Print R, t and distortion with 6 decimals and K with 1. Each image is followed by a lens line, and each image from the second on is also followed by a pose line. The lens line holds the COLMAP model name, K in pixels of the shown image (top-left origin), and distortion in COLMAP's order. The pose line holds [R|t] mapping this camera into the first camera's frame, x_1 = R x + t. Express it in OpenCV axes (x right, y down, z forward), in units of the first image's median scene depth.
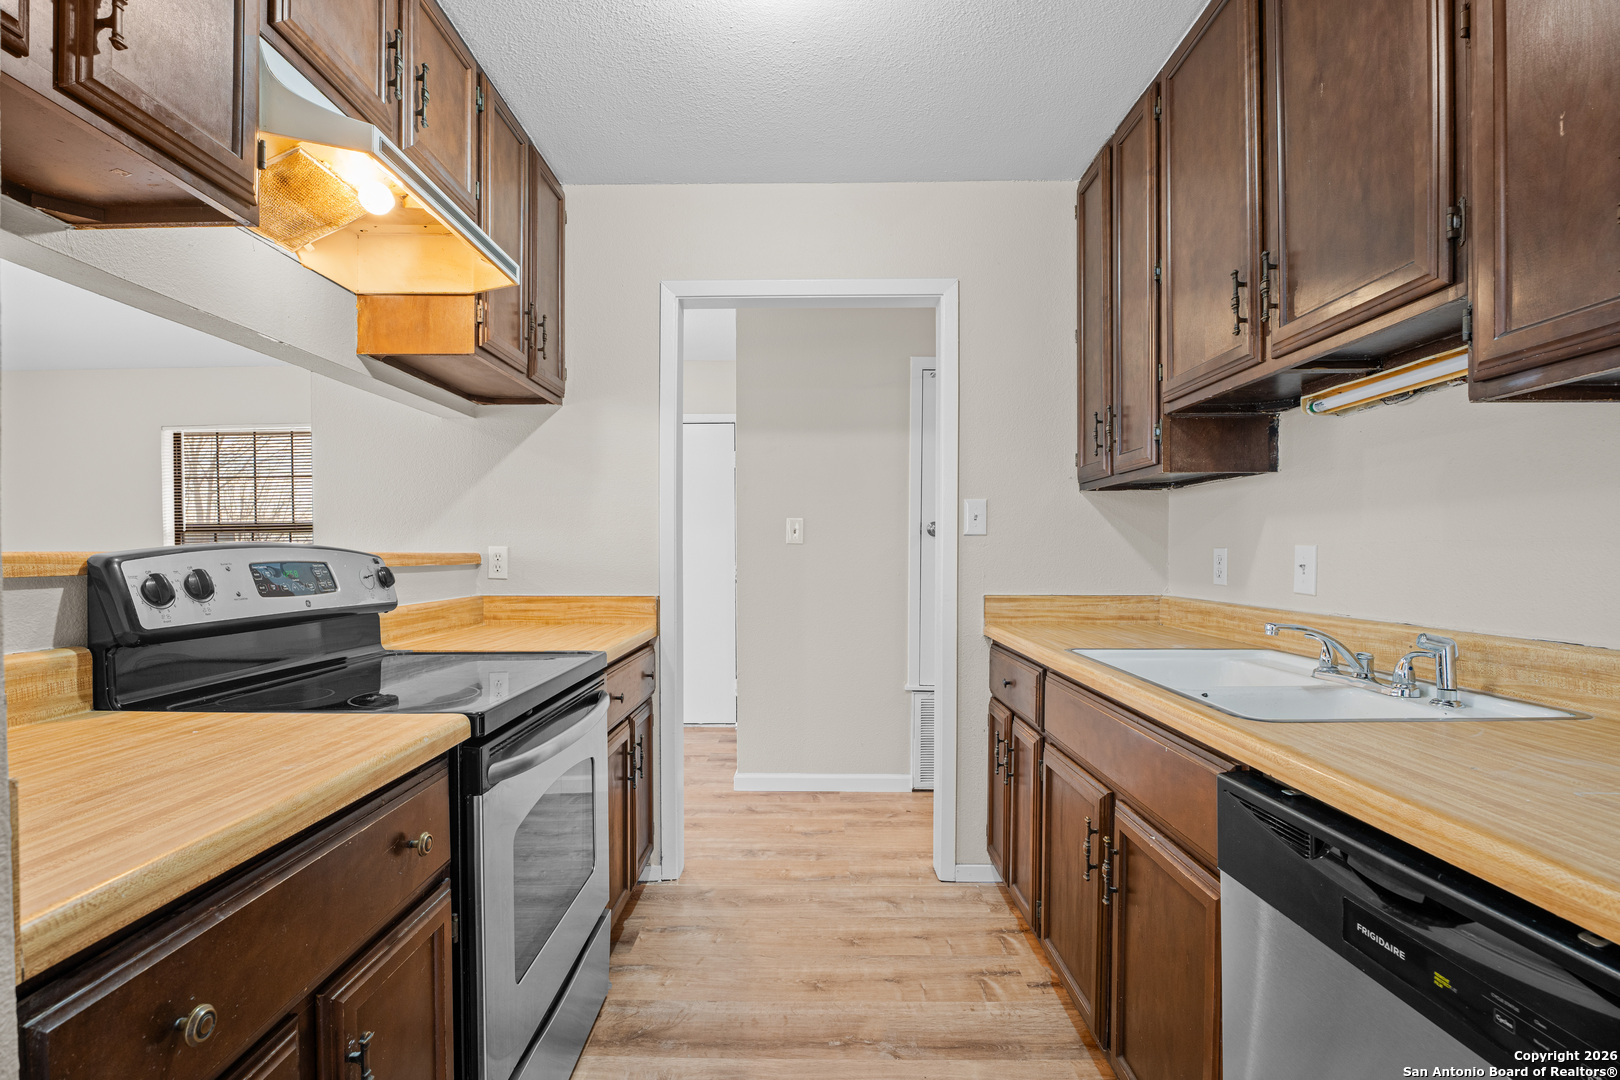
lens RADIAL K [[733.9, 0, 798.7], [0, 733.9, 565.9], [0, 0, 1]] dist [-0.014364, 0.000726]
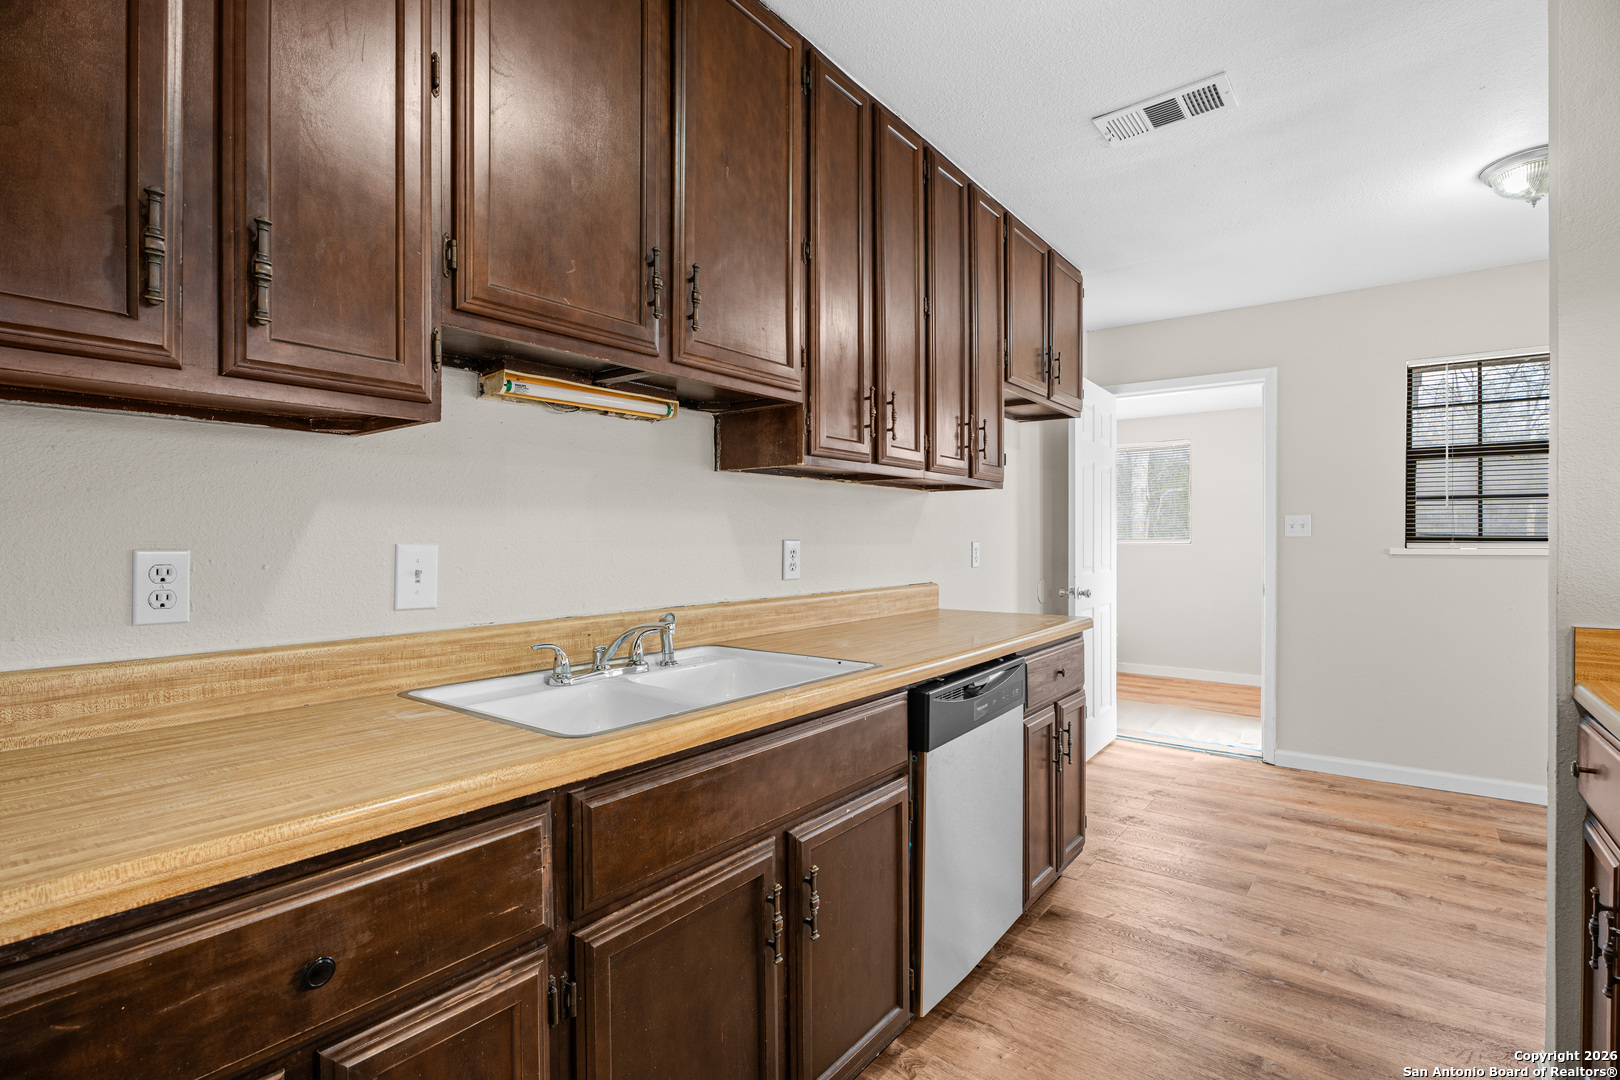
lens RADIAL K [[788.6, 0, 818.4], [0, 788.6, 537.9], [0, 0, 1]] dist [-0.004691, 0.000760]
pose [[-0.812095, -0.002061, 0.583522, -0.120989], [0.010687, 0.999773, 0.018405, -0.044128], [-0.583428, 0.021183, -0.811889, 1.361095]]
